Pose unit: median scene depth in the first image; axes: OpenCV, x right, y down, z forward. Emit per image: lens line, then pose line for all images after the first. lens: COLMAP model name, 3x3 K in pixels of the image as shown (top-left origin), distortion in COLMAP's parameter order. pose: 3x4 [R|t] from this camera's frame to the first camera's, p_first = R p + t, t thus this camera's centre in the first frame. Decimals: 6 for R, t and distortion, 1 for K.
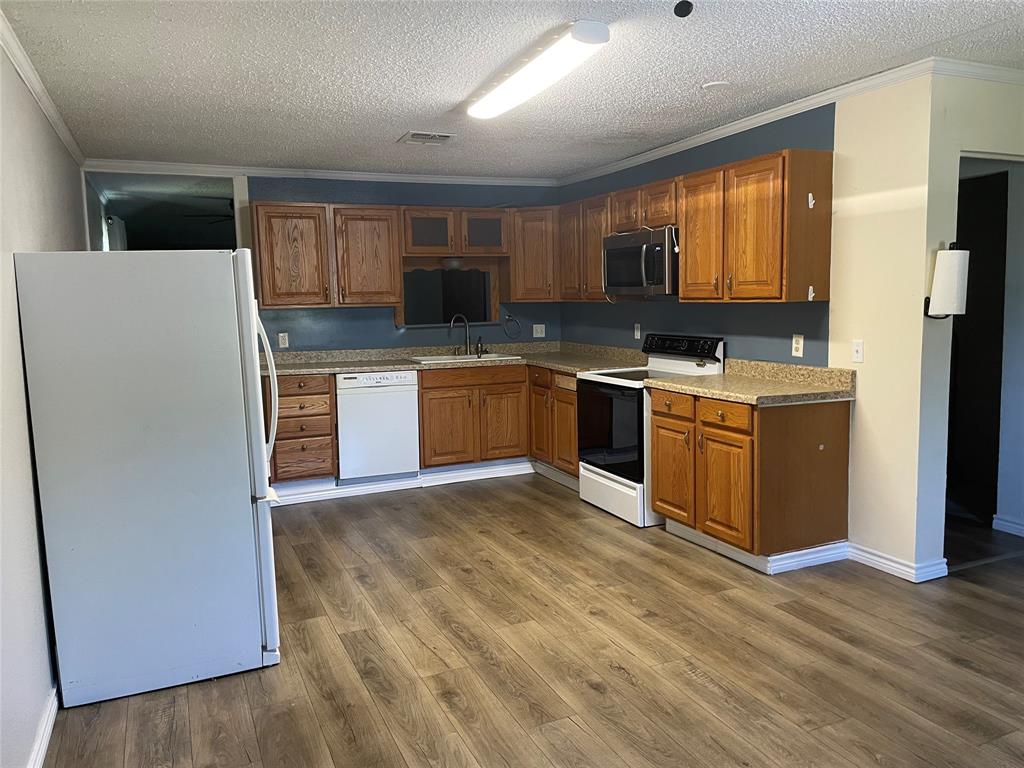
lens RADIAL K [[761.1, 0, 512.0], [0, 761.1, 384.0], [0, 0, 1]] dist [0.064629, -0.001067]
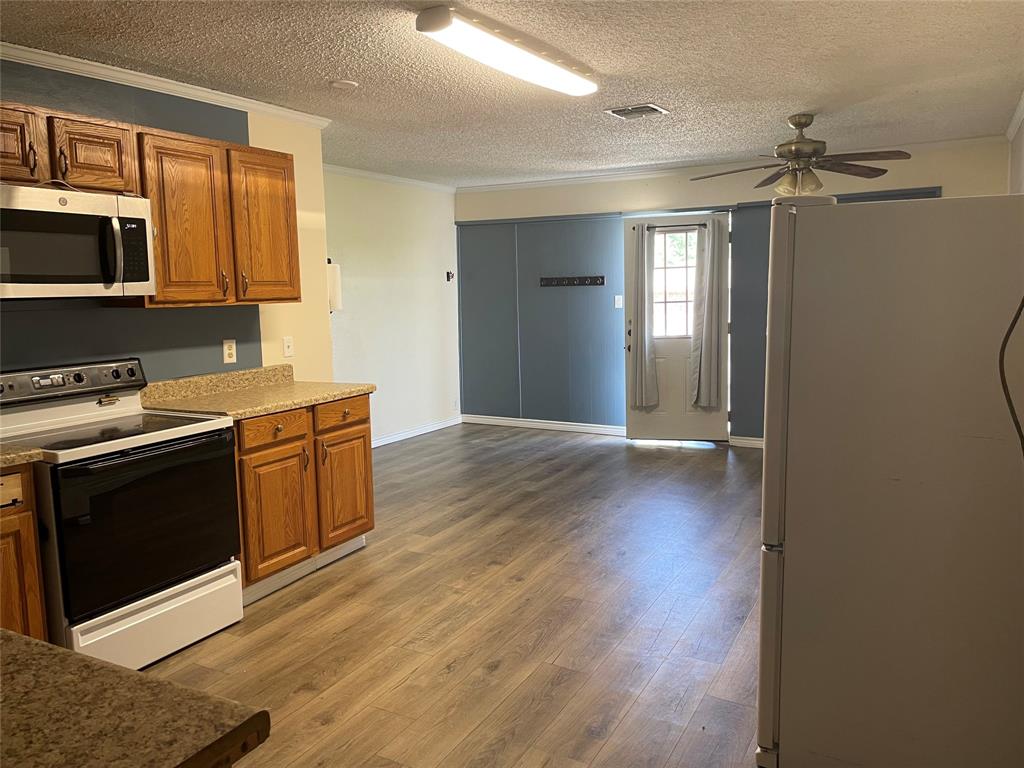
lens RADIAL K [[774.8, 0, 512.6], [0, 774.8, 409.9], [0, 0, 1]] dist [-0.025515, 0.002018]
pose [[-0.611321, -0.091628, 0.786060, -0.613310], [0.123741, 0.969990, 0.209302, -0.140045], [-0.781649, 0.225219, -0.581637, 1.335116]]
